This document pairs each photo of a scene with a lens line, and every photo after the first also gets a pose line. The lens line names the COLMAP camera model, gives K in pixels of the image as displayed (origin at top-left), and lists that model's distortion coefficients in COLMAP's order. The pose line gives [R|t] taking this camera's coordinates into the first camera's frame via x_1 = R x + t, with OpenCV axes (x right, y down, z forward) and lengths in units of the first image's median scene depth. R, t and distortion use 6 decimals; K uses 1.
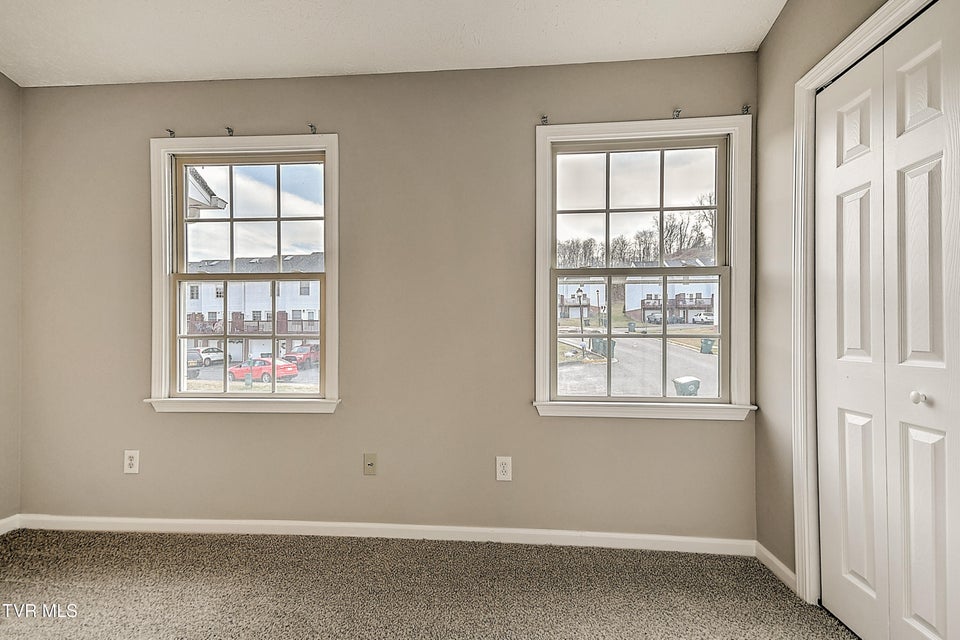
lens RADIAL K [[434.1, 0, 477.9], [0, 434.1, 327.9], [0, 0, 1]] dist [0.019384, -0.007004]
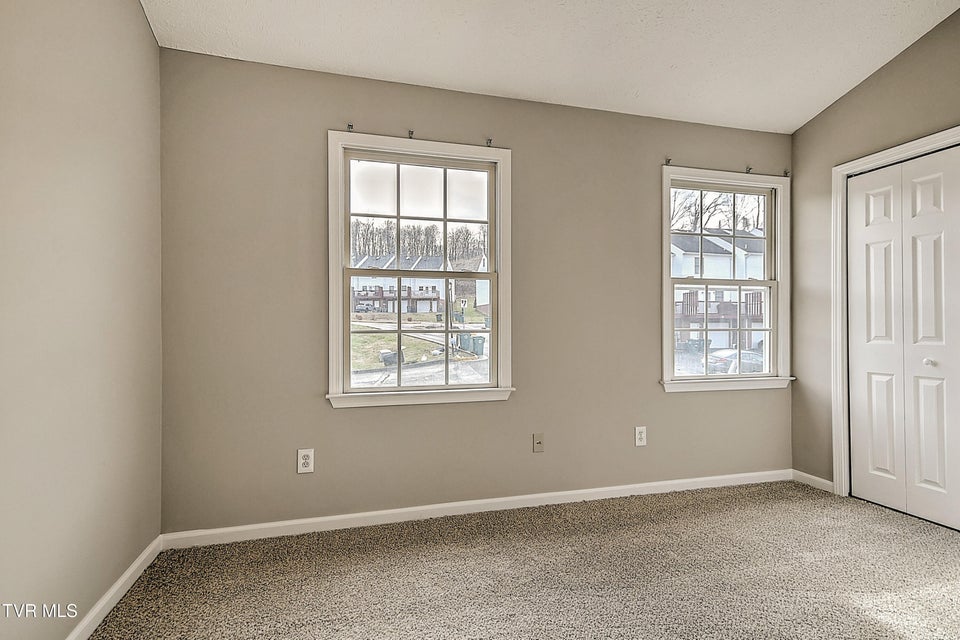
lens RADIAL K [[487.8, 0, 484.9], [0, 487.8, 322.8], [0, 0, 1]] dist [-0.005698, 0.005419]
pose [[0.936143, 0.002405, 0.351612, -0.894875], [-0.002167, 0.999997, -0.001071, 0.000895], [-0.351613, 0.000241, 0.936145, -0.161168]]
